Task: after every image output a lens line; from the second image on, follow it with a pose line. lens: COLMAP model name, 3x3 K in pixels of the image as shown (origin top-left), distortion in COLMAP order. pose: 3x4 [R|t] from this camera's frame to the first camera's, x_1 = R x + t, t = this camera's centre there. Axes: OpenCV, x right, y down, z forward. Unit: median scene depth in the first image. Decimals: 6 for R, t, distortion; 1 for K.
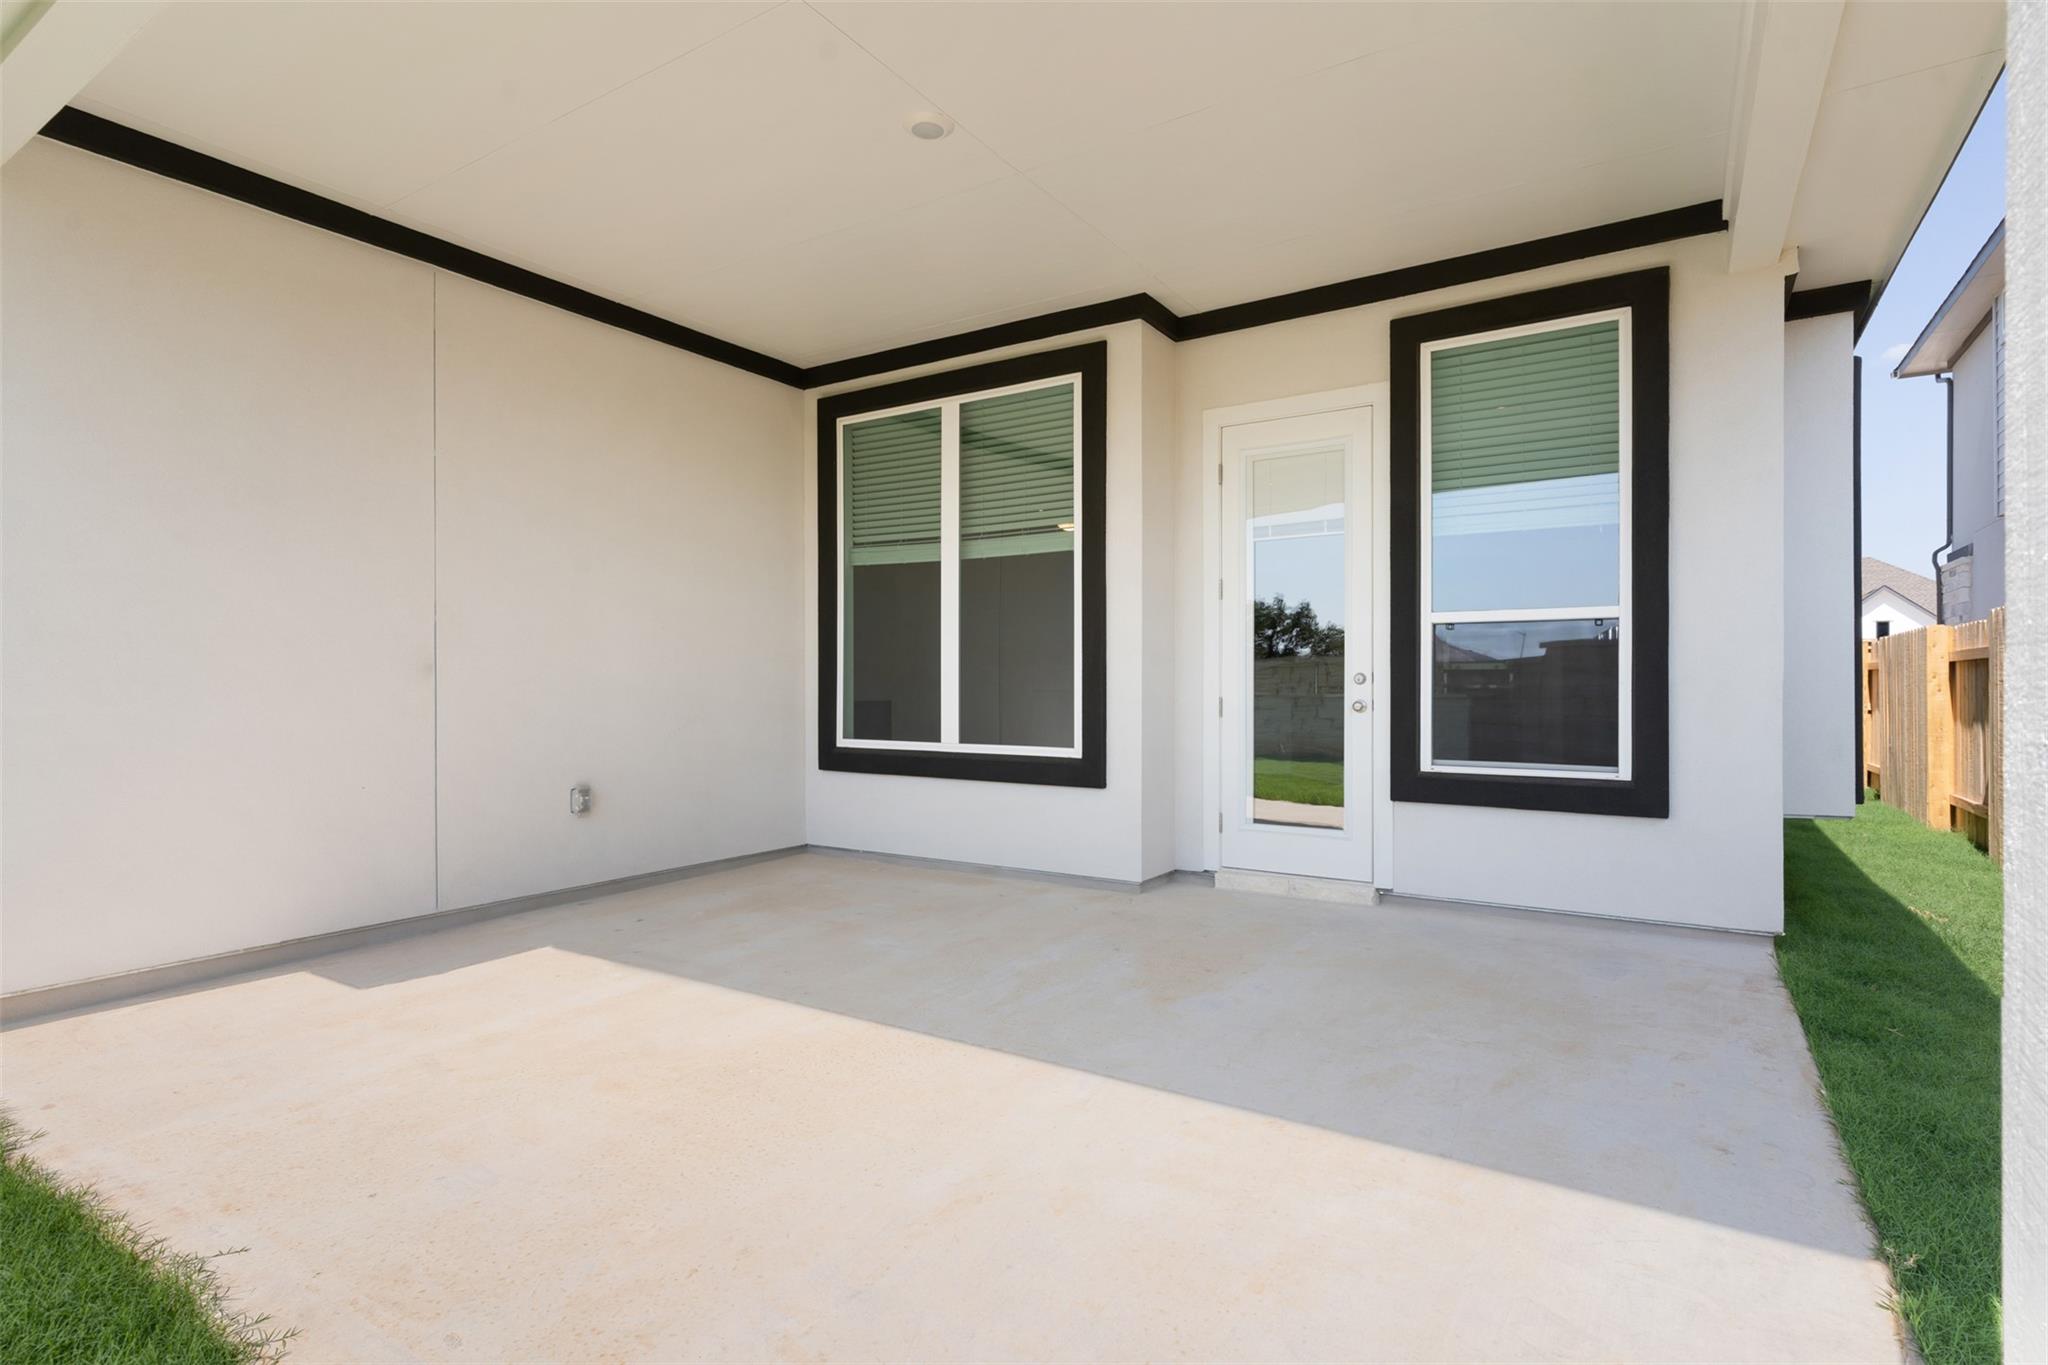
lens RADIAL K [[1009.1, 0, 1007.4], [0, 1009.1, 672.0], [0, 0, 1]] dist [0.008179, -0.002459]
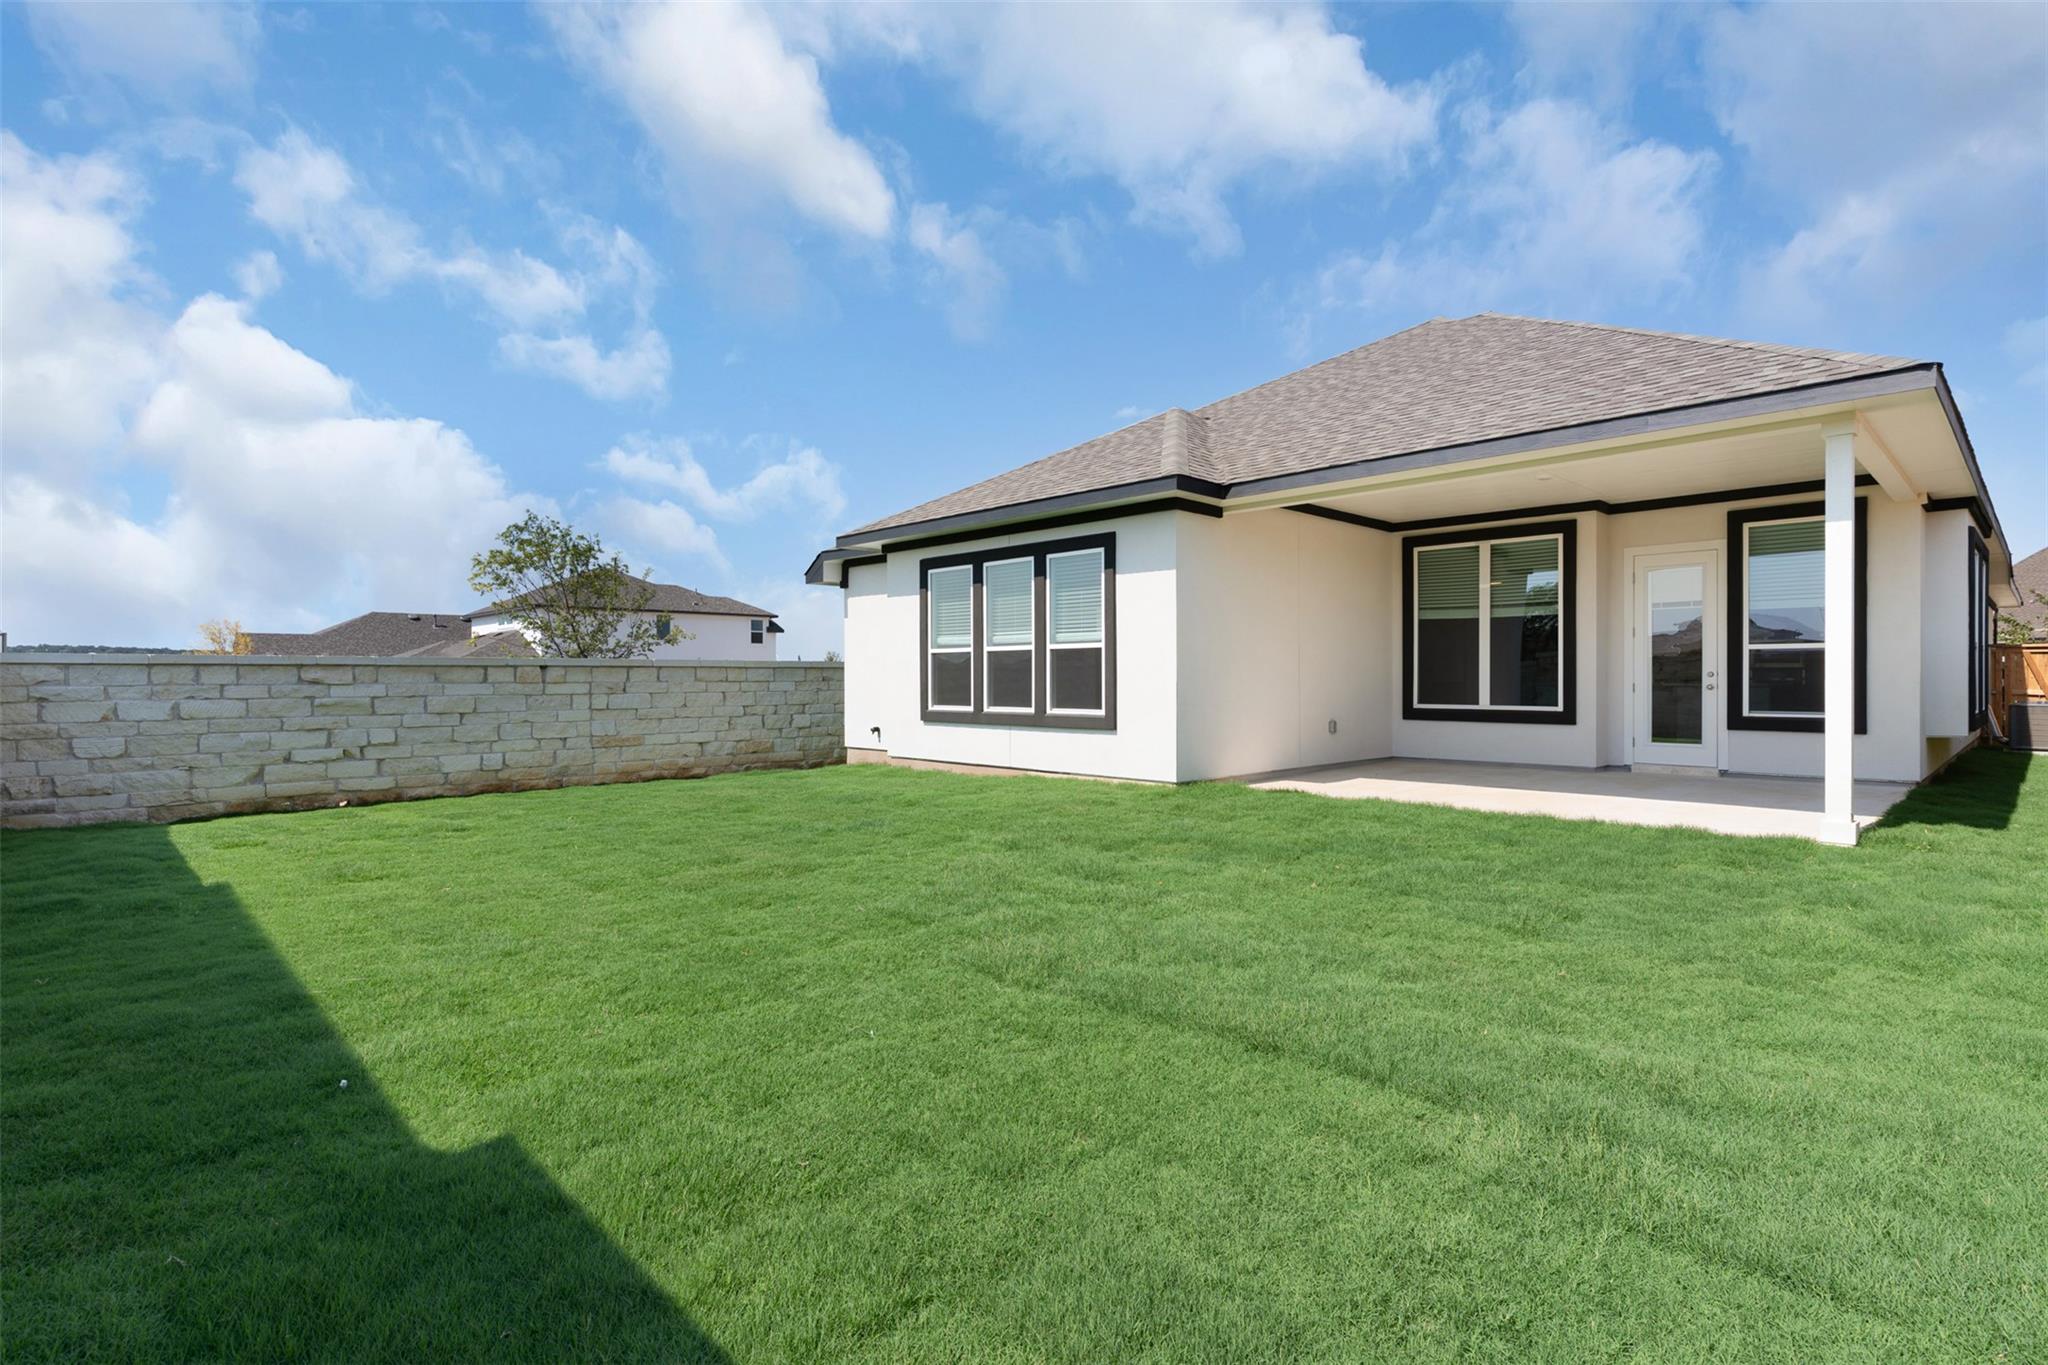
lens RADIAL K [[1009.1, 0, 1007.4], [0, 1009.1, 672.0], [0, 0, 1]] dist [0.008179, -0.002459]
pose [[0.972473, -0.004288, -0.232975, -0.568857], [0.005849, 0.999965, 0.006010, -0.018533], [0.232941, -0.007207, 0.972464, -1.361271]]
